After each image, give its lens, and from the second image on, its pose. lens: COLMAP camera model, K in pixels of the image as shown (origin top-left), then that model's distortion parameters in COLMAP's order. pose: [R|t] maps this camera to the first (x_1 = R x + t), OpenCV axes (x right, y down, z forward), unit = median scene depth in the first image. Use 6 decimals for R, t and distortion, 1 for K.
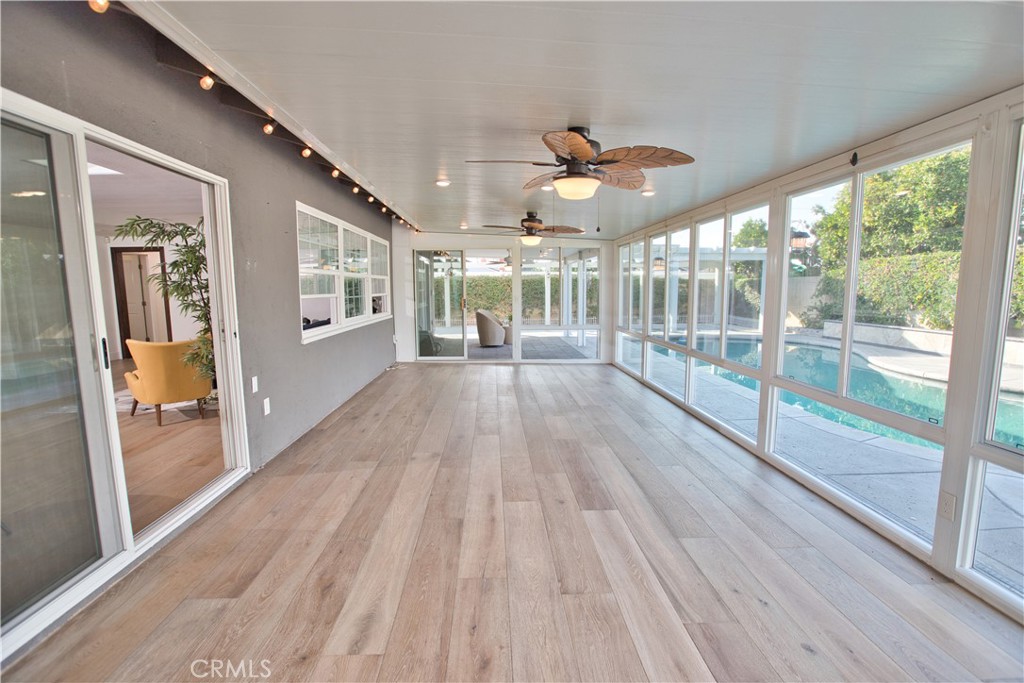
lens RADIAL K [[467.8, 0, 537.1], [0, 467.8, 346.8], [0, 0, 1]] dist [-0.028312, 0.006986]
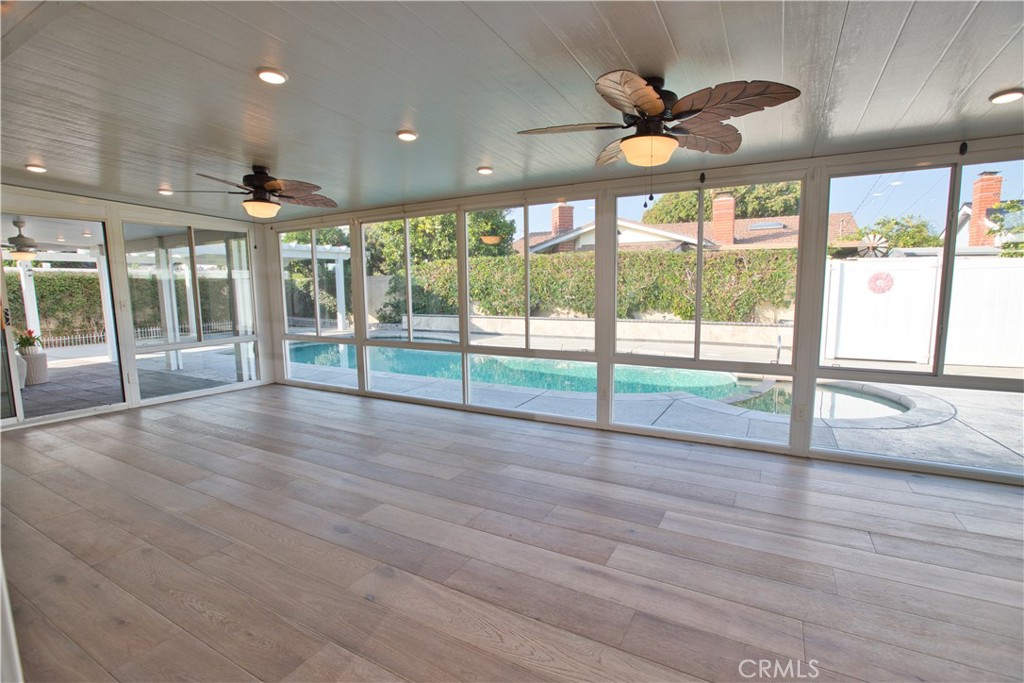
lens RADIAL K [[467.8, 0, 512.4], [0, 467.8, 340.6], [0, 0, 1]] dist [-0.028312, 0.006986]
pose [[0.558839, -0.101579, 0.823031, -0.406859], [0.116132, 0.992276, 0.043614, -0.035890], [-0.821104, 0.071207, 0.566319, 0.392674]]
